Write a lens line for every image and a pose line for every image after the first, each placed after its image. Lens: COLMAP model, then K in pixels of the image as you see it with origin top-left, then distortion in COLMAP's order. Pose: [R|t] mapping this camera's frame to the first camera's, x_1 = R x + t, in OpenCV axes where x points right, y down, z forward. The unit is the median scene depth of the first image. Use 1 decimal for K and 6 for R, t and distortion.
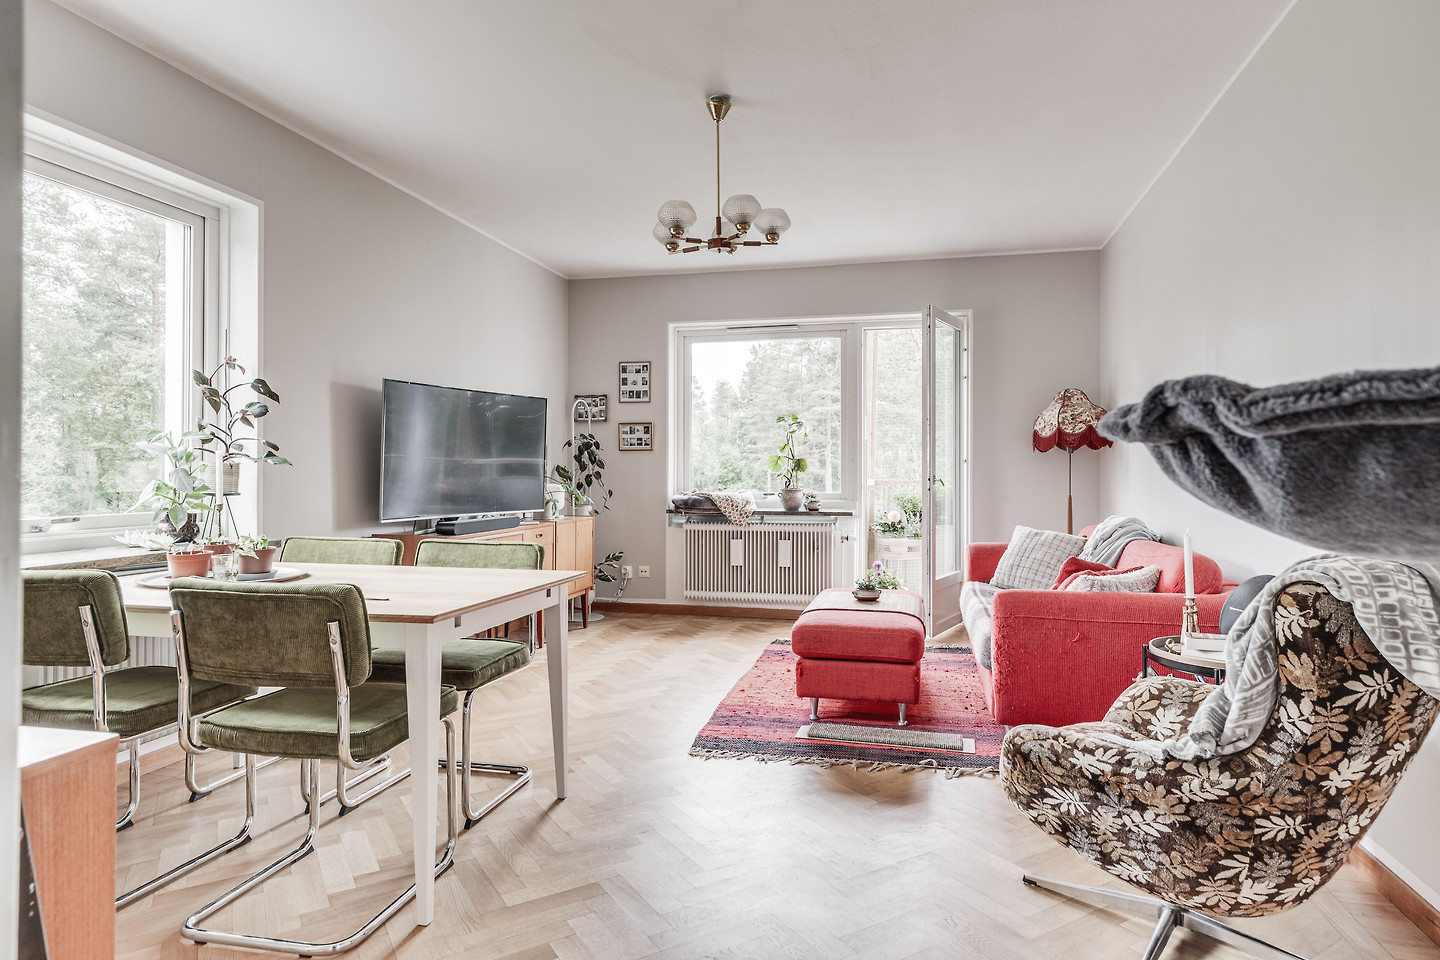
lens RADIAL K [[829.6, 0, 721.0], [0, 829.6, 478.7], [0, 0, 1]] dist [0.026062, -0.000218]
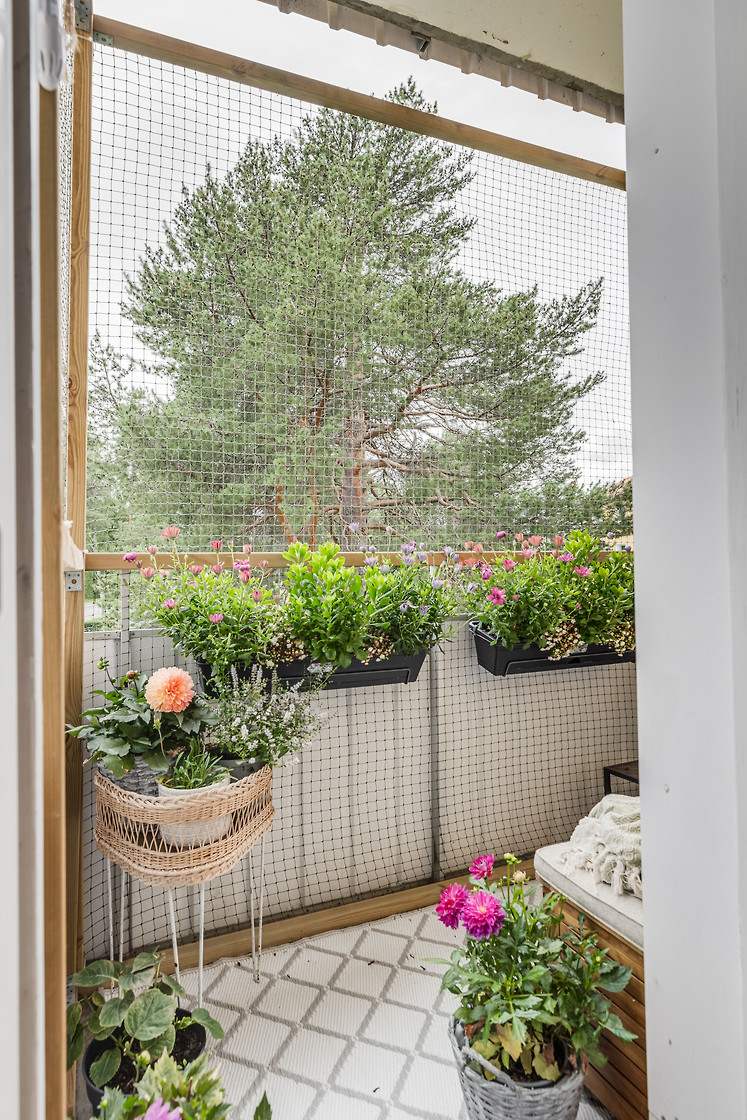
lens RADIAL K [[645.2, 0, 374.5], [0, 645.2, 555.4], [0, 0, 1]] dist [0.026062, -0.000218]
pose [[0.793751, -0.004756, 0.608224, 0.138573], [0.008081, 0.999964, -0.002726, 0.004326], [-0.608189, 0.007079, 0.793761, 0.814059]]
